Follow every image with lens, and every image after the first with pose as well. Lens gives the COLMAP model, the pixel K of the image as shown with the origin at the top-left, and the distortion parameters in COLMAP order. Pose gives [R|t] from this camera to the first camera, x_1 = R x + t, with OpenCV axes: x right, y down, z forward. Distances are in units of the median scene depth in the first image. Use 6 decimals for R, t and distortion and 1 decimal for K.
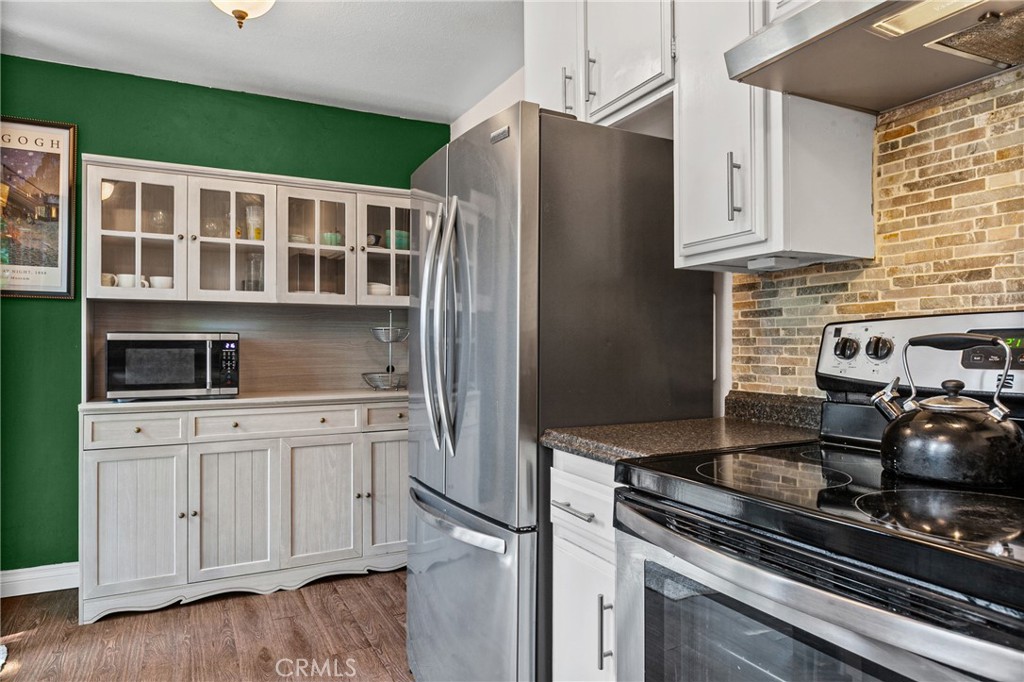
lens RADIAL K [[651.1, 0, 512.0], [0, 651.1, 341.0], [0, 0, 1]] dist [-0.001619, -0.000302]
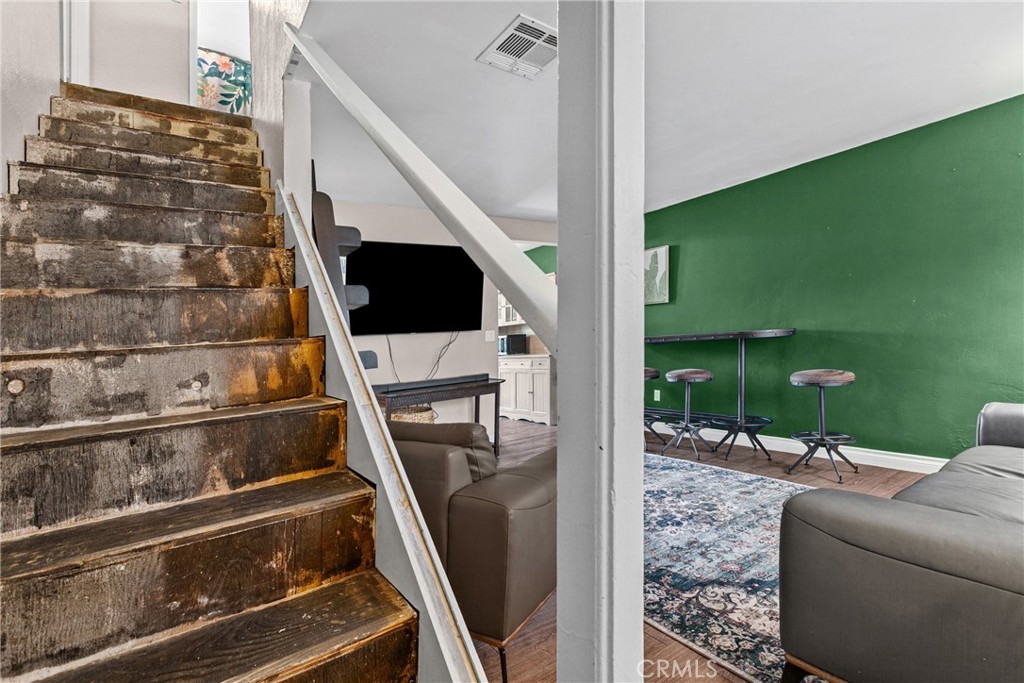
lens RADIAL K [[466.5, 0, 508.5], [0, 466.5, 379.7], [0, 0, 1]] dist [0.000353, 0.000018]
pose [[0.135377, 0.076206, -0.987859, 1.678475], [0.074097, 0.993467, 0.086793, 0.006291], [0.988020, -0.084947, 0.128846, 0.641282]]
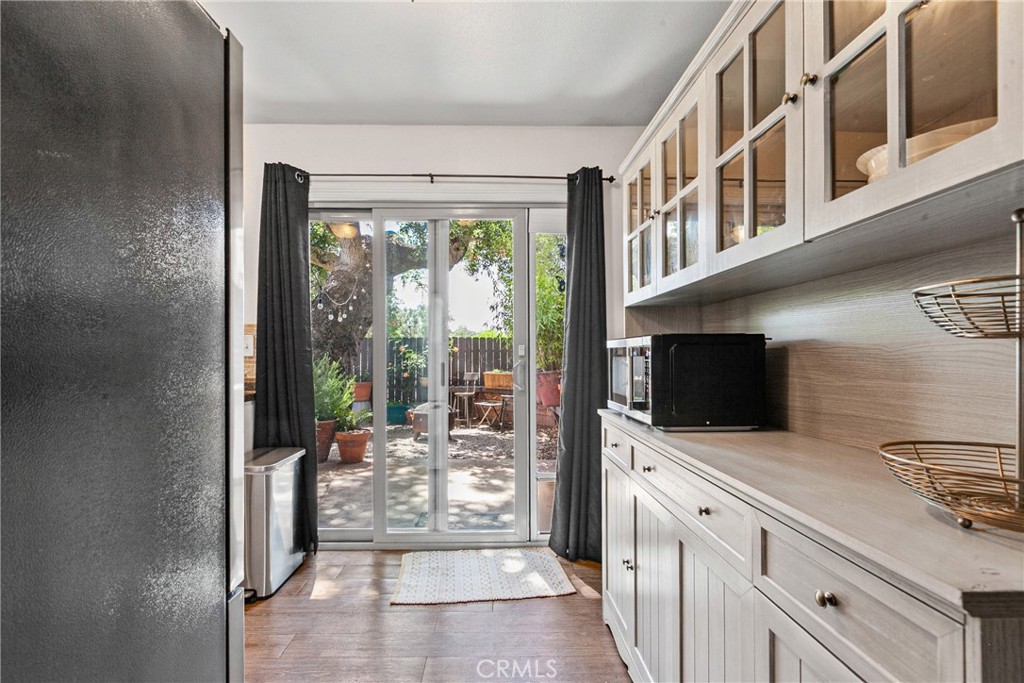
lens RADIAL K [[475.3, 0, 510.5], [0, 475.3, 352.0], [0, 0, 1]] dist [-0.000830, 0.000034]
pose [[-0.413777, 0.000148, -0.910378, 0.074372], [0.010543, 0.999934, -0.004630, 0.006273], [0.910317, -0.011514, -0.413751, 0.975320]]
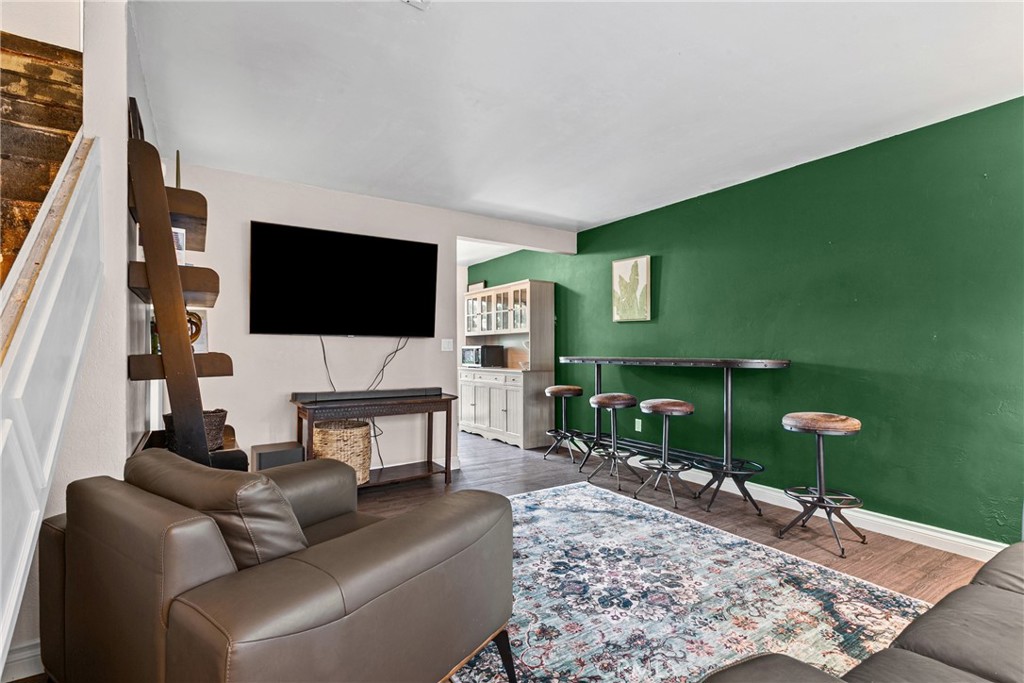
lens RADIAL K [[475.3, 0, 510.5], [0, 475.3, 352.0], [0, 0, 1]] dist [-0.000830, 0.000034]
pose [[0.120240, 0.003595, -0.992738, 1.535362], [0.008000, 0.999957, 0.004590, 0.007191], [0.992713, -0.008494, 0.120206, 0.801108]]
